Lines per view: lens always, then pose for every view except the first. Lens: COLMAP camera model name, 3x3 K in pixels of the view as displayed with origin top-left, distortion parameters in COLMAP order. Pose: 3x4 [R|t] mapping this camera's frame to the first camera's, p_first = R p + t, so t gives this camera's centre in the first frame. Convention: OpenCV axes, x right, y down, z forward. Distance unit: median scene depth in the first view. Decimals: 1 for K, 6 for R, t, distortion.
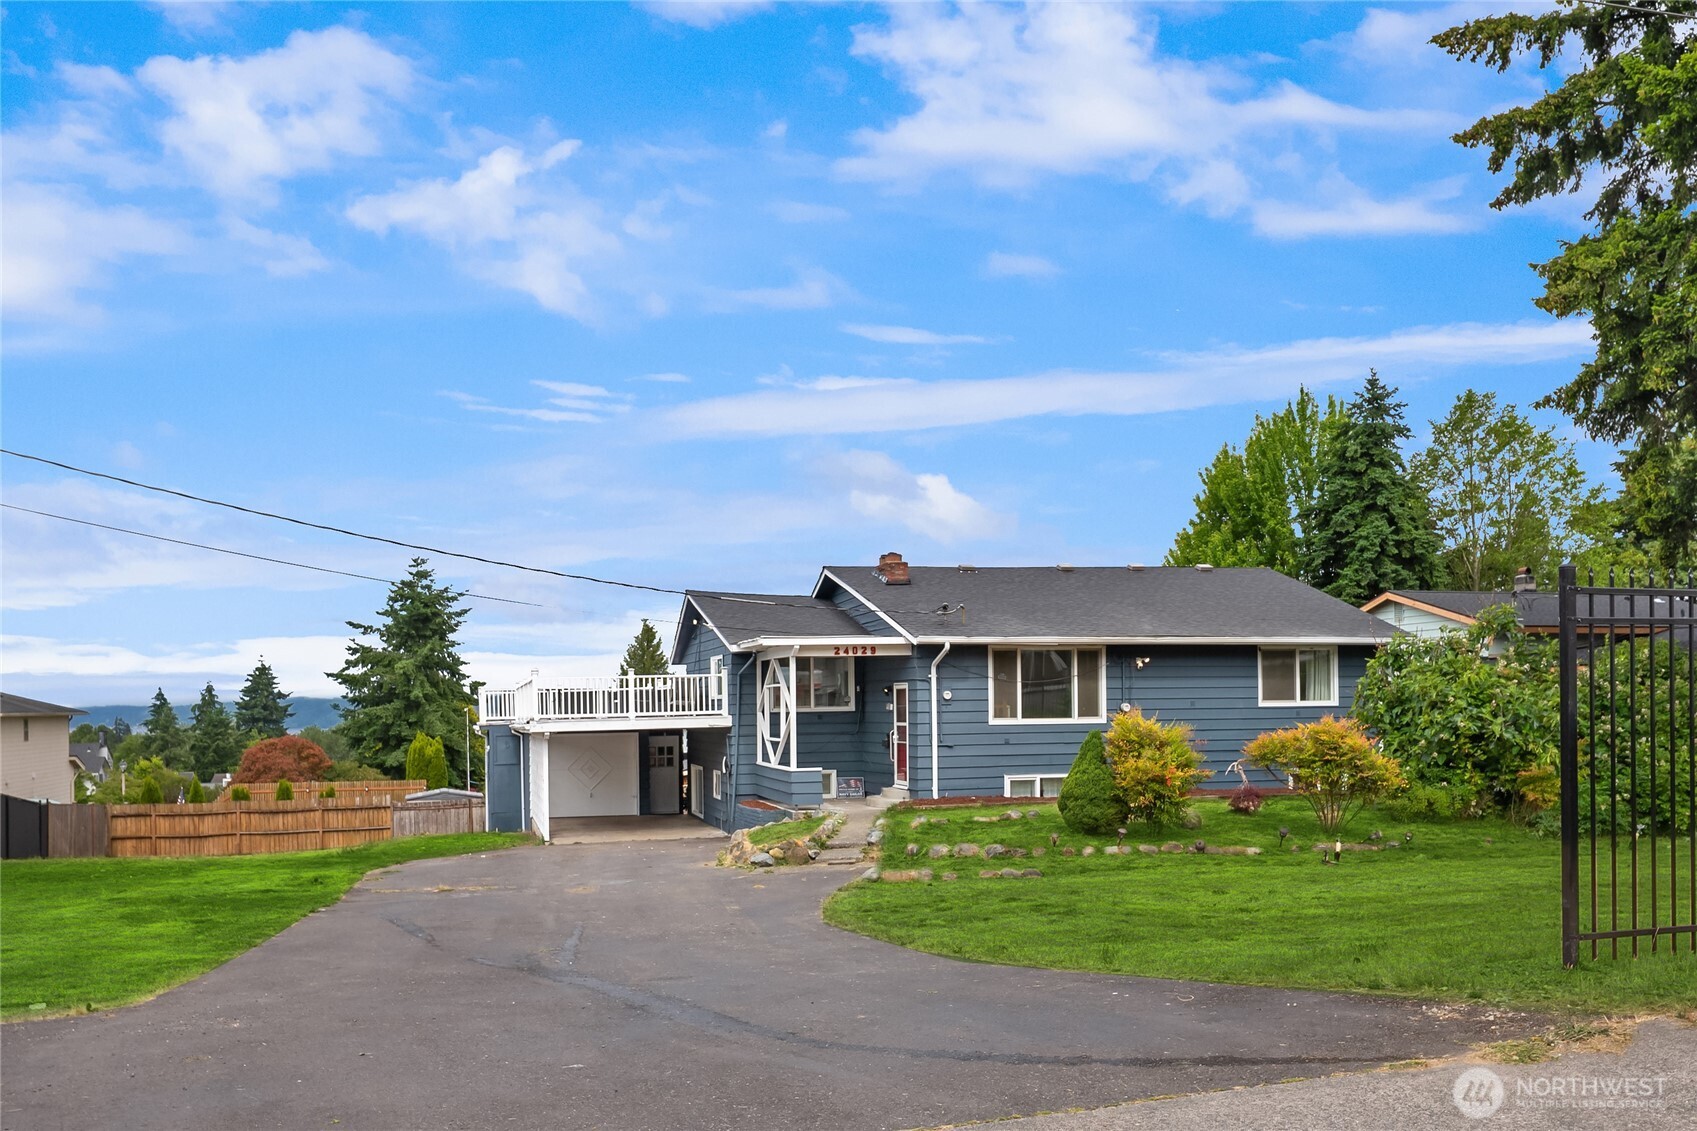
lens RADIAL K [[1440.9, 0, 917.1], [0, 1440.9, 609.7], [0, 0, 1]] dist [-0.006809, -0.003788]
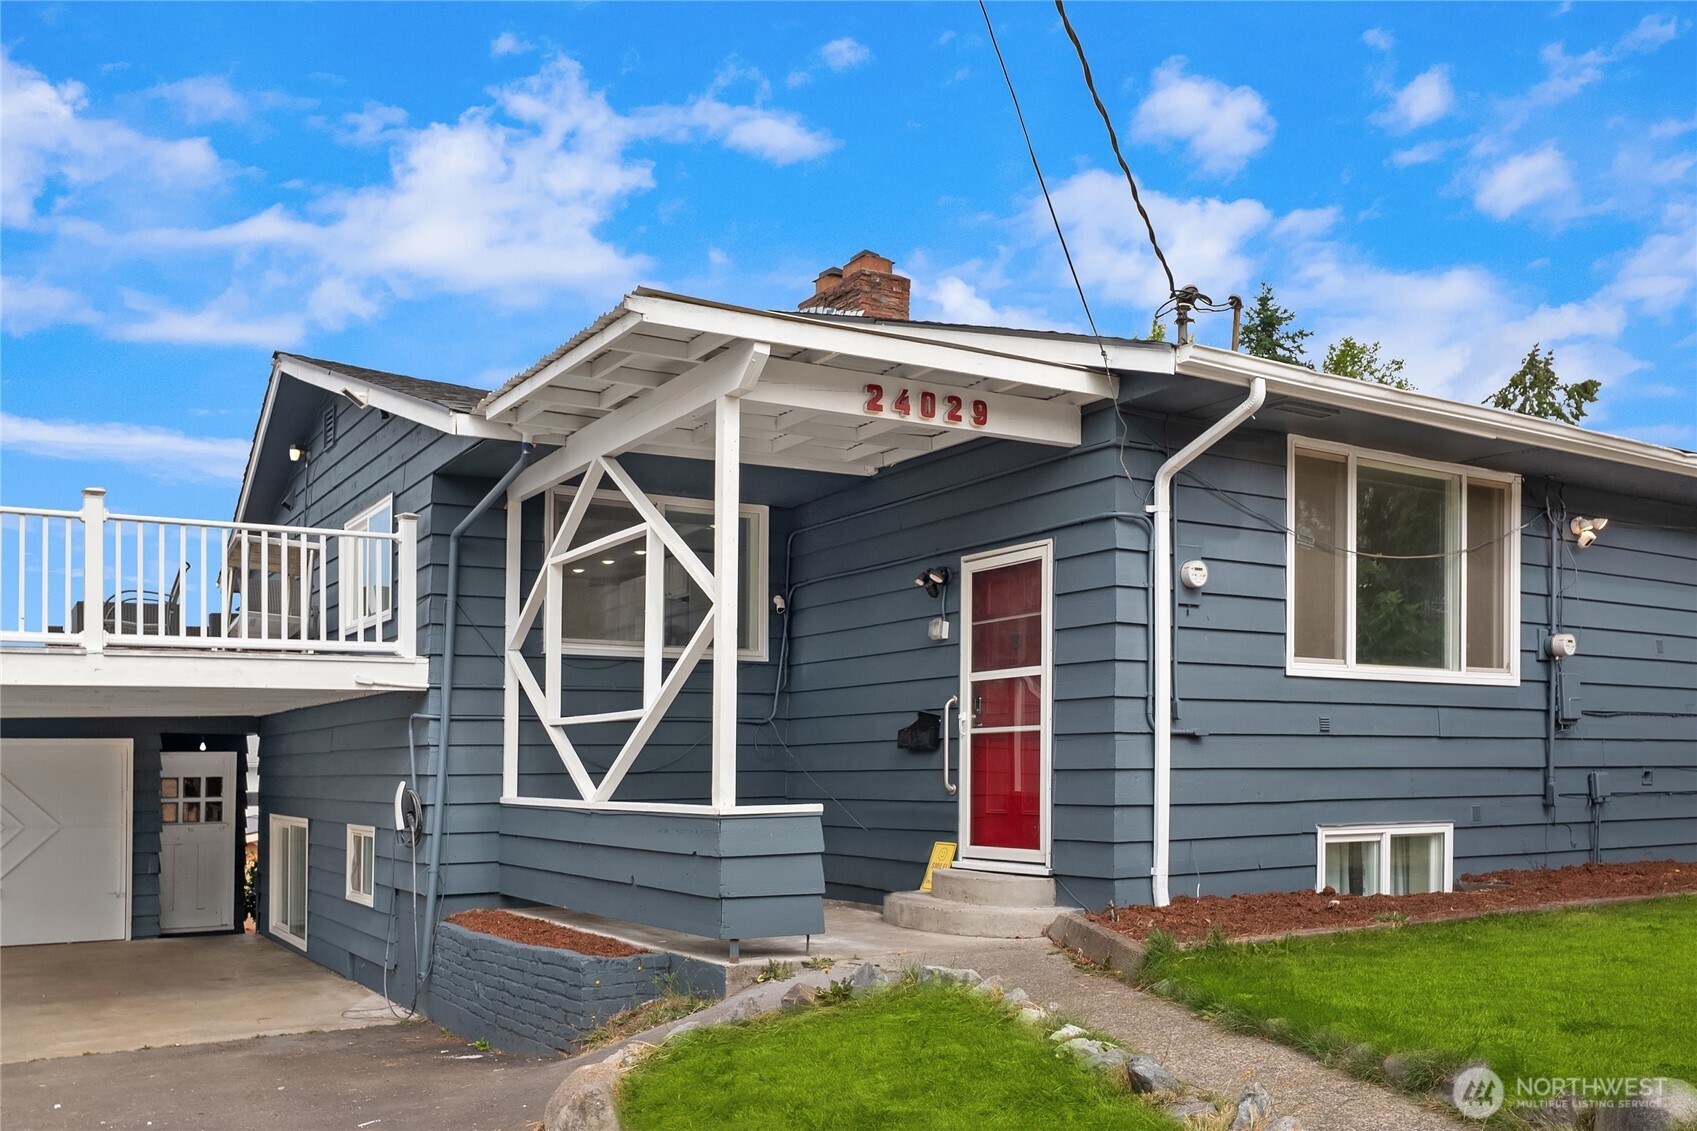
lens RADIAL K [[1387.5, 0, 846.7], [0, 1387.5, 745.2], [0, 0, 1]] dist [-0.000393, 0.000252]
pose [[0.963572, 0.010500, 0.267243, -0.070077], [-0.021852, 0.998979, 0.039540, 0.045630], [-0.266555, -0.043939, 0.962818, 0.384931]]
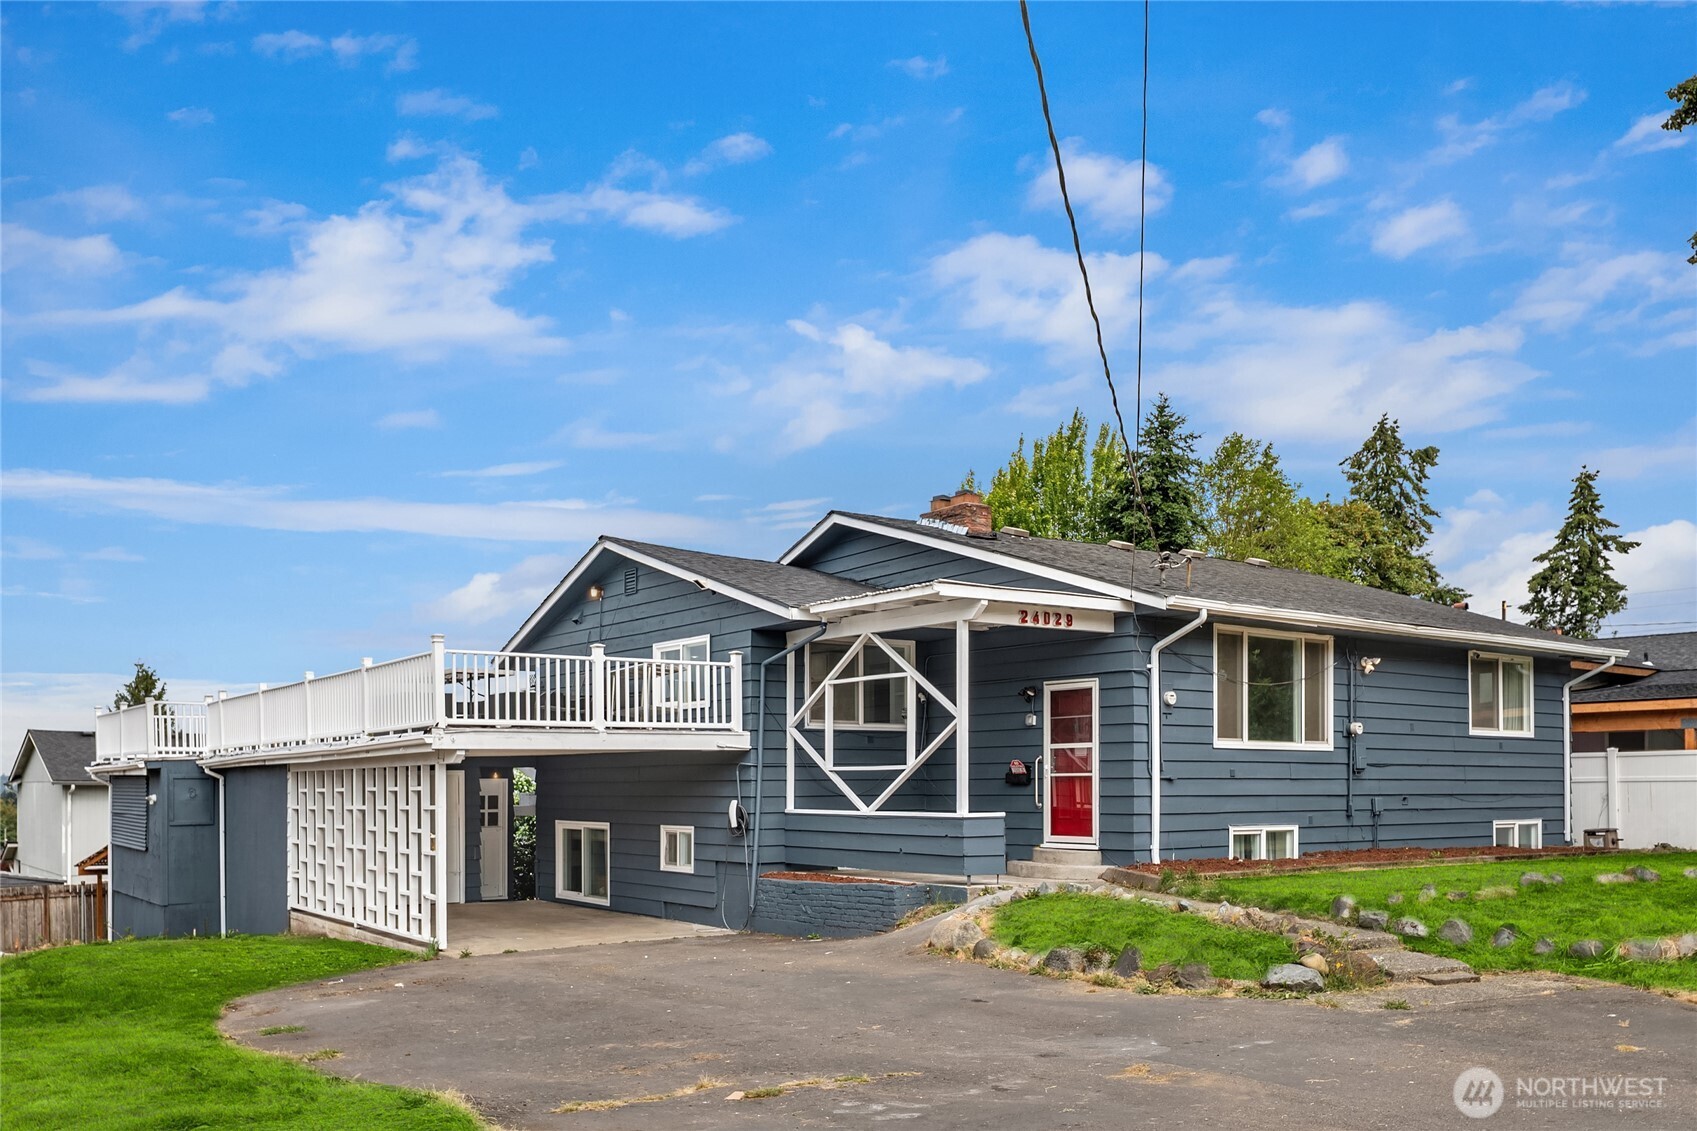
lens RADIAL K [[1409.4, 0, 843.0], [0, 1409.4, 710.0], [0, 0, 1]] dist [-0.005804, 0.001935]
pose [[0.937316, 0.029163, 0.347257, -0.171698], [-0.031513, 0.999503, 0.001120, 0.036126], [-0.347052, -0.011993, 0.937769, 0.251577]]
